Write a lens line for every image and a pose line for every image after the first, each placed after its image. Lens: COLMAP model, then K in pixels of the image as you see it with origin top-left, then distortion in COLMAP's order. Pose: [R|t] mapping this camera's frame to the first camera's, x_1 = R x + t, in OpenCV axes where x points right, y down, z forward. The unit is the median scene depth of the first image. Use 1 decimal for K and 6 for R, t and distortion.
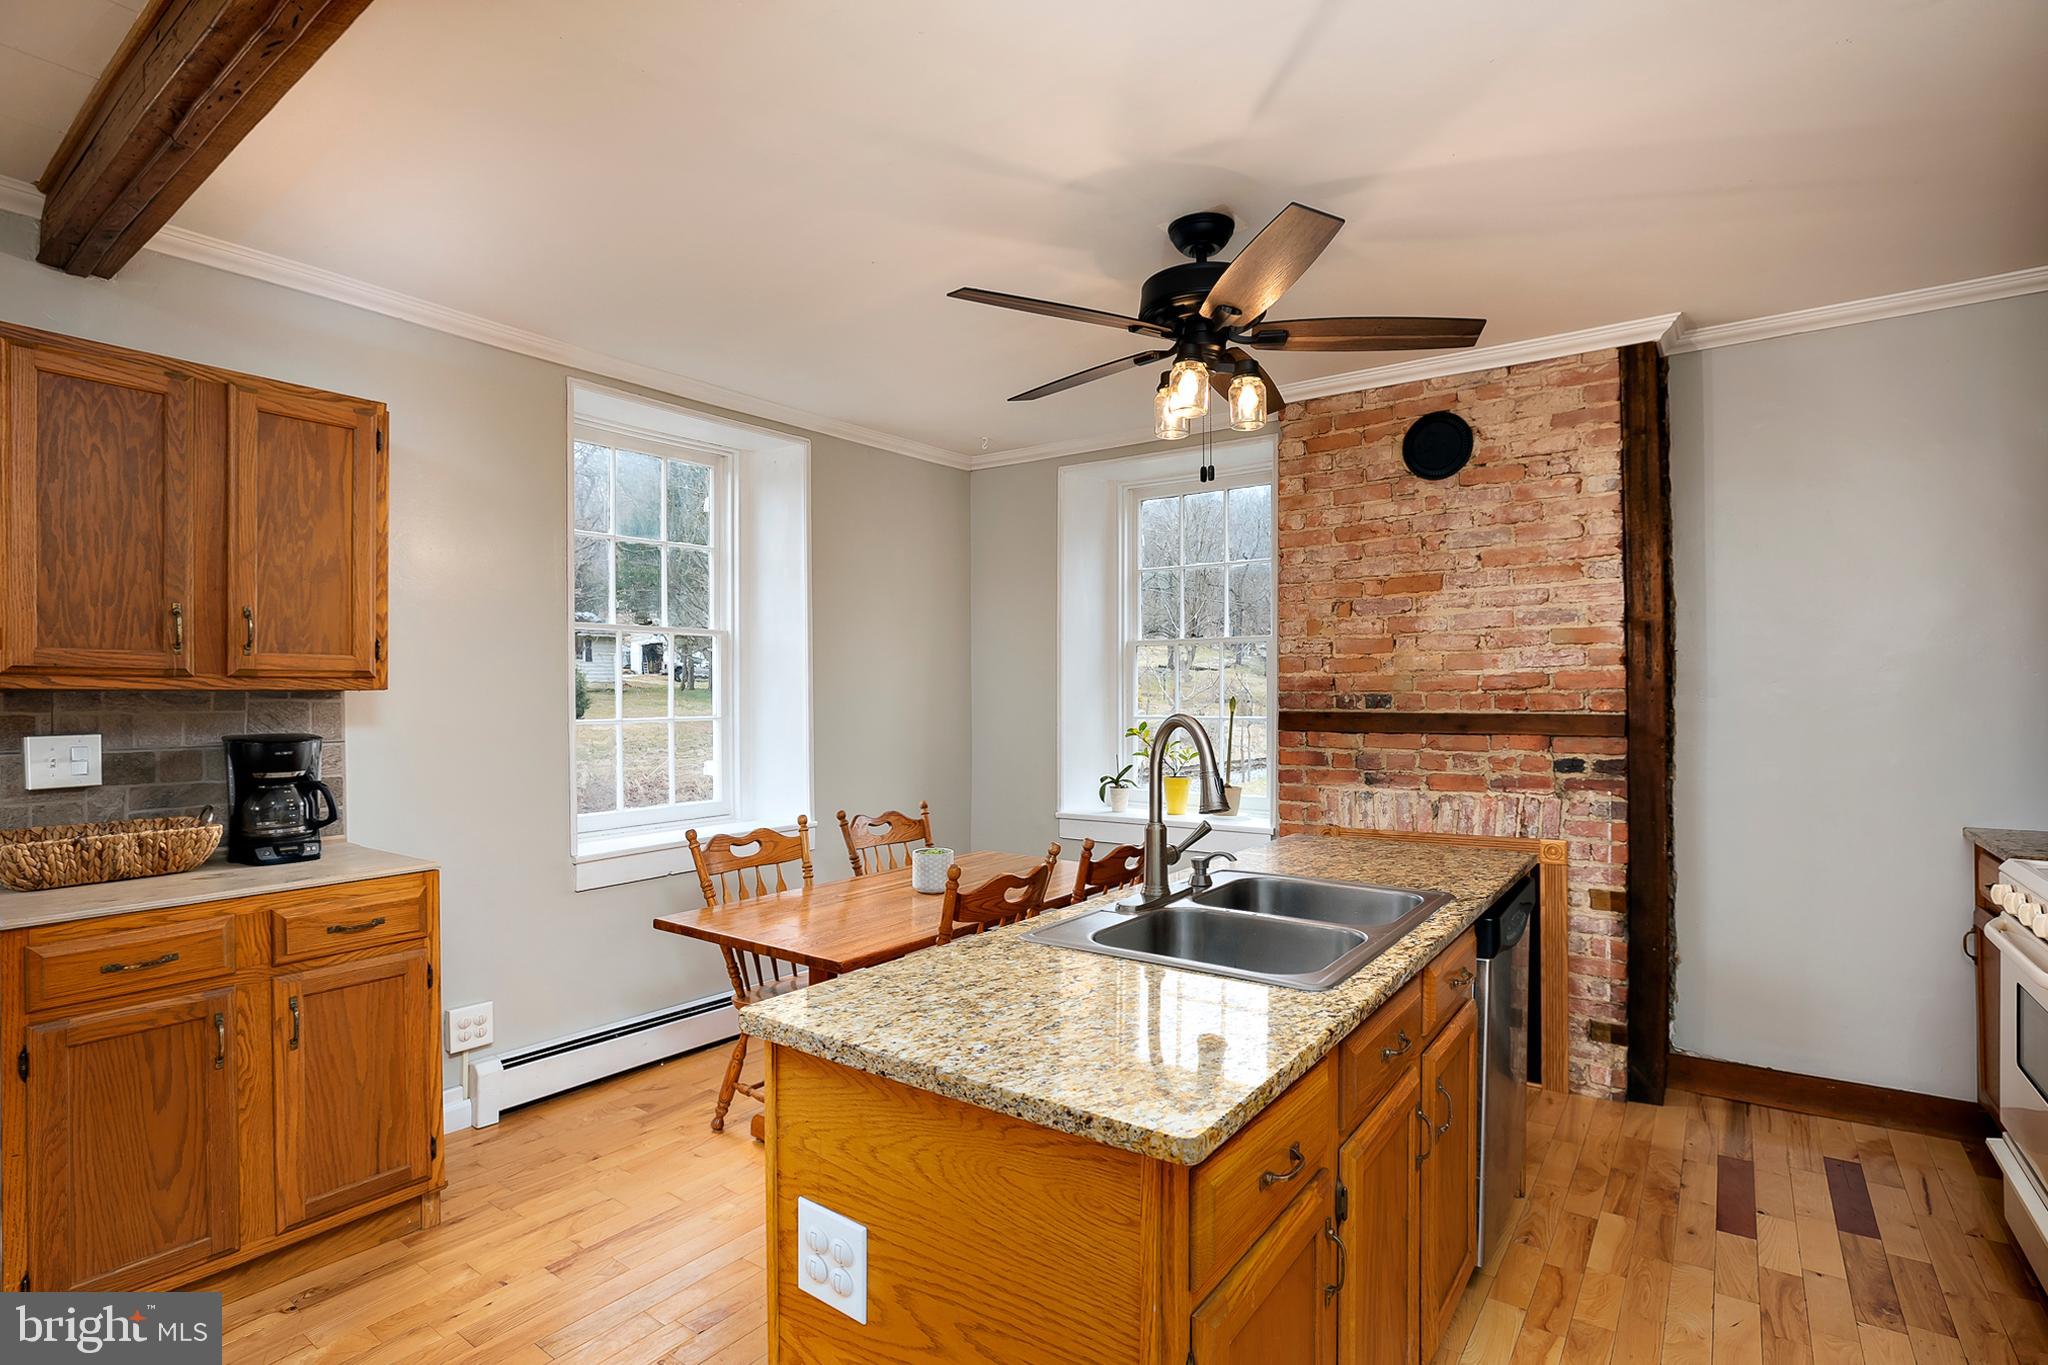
lens RADIAL K [[982.9, 0, 1040.2], [0, 982.9, 692.8], [0, 0, 1]] dist [-0.049135, 0.020405]
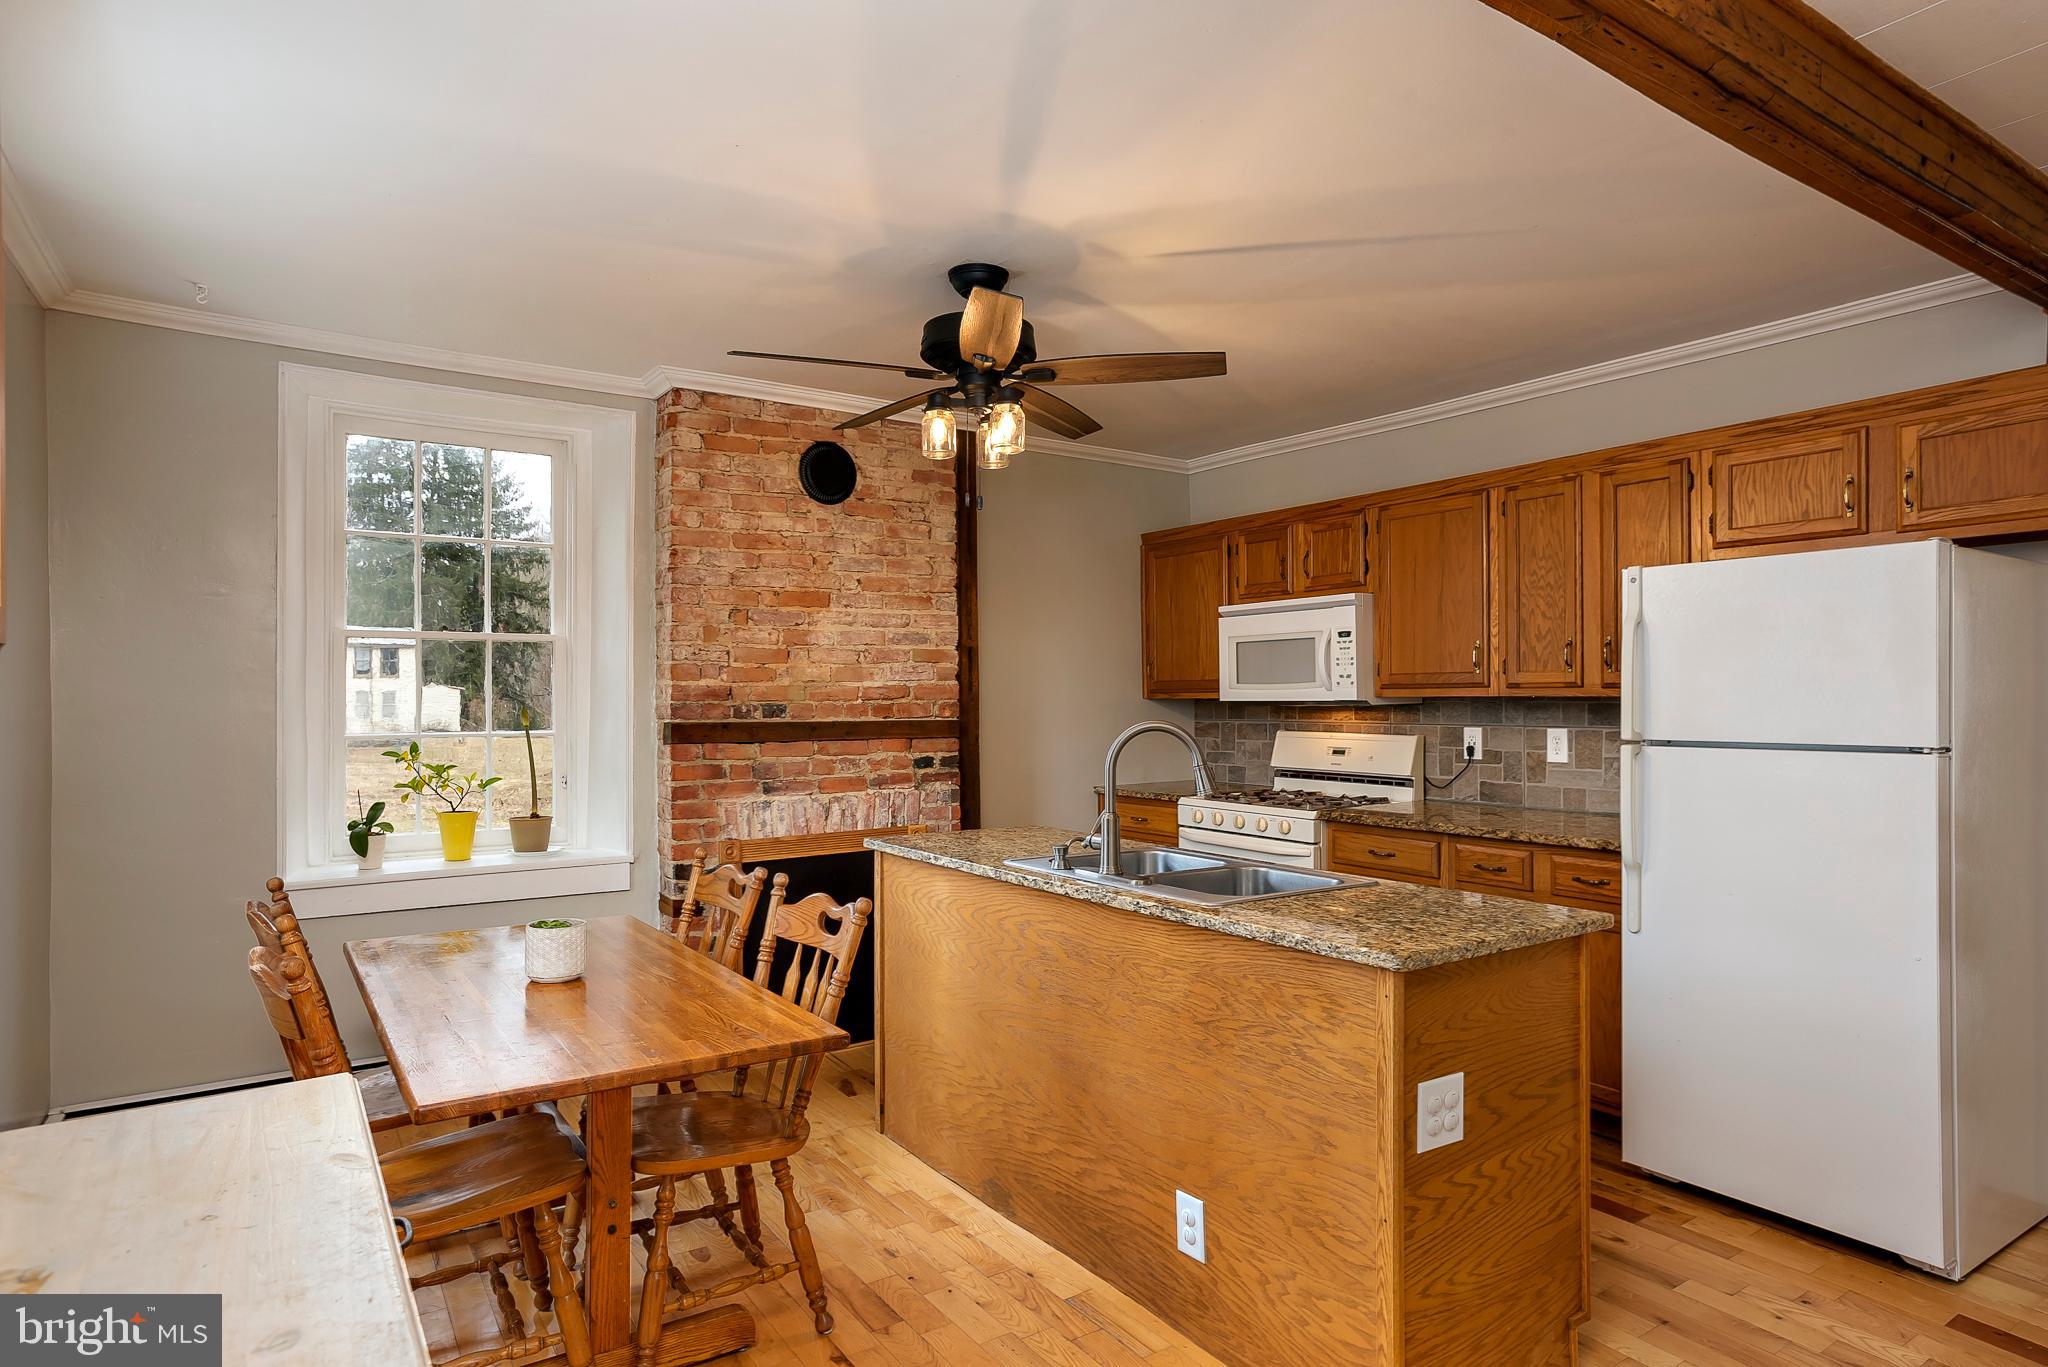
lens RADIAL K [[1146.5, 0, 1019.7], [0, 1146.5, 695.1], [0, 0, 1]] dist [-0.022382, 0.000205]
pose [[0.362128, 0.005134, 0.932114, -0.705146], [-0.000629, 0.999986, -0.005264, -0.001643], [-0.932128, 0.001320, 0.362127, 0.348555]]
